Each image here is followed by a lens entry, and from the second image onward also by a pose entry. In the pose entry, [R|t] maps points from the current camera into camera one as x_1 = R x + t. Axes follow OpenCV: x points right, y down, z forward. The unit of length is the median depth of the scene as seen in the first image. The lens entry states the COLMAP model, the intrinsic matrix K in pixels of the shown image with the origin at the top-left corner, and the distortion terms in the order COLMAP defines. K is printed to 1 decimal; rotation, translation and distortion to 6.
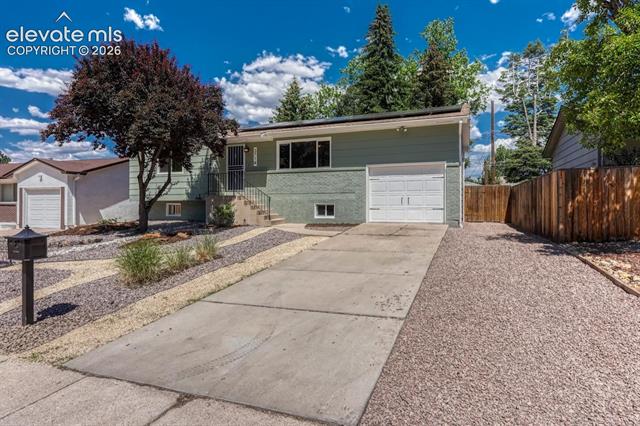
lens RADIAL K [[272.7, 0, 320.3], [0, 272.7, 208.9], [0, 0, 1]] dist [-0.000632, -0.000046]
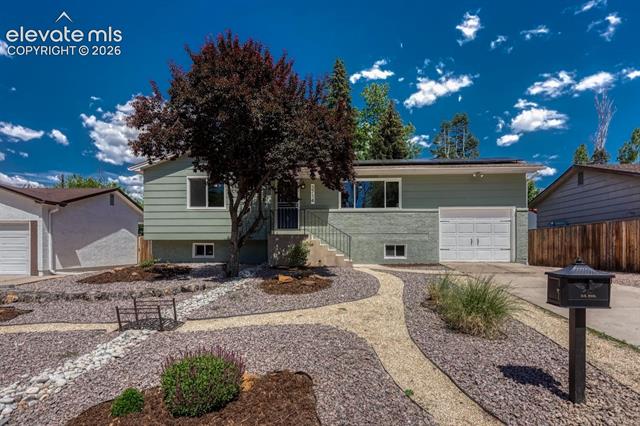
lens RADIAL K [[261.7, 0, 320.8], [0, 261.7, 251.5], [0, 0, 1]] dist [-0.001851, -0.000437]
pose [[0.971144, 0.001595, 0.238489, -0.467758], [-0.001023, 0.999996, -0.002519, 0.010395], [-0.238492, 0.002202, 0.971142, 0.127772]]
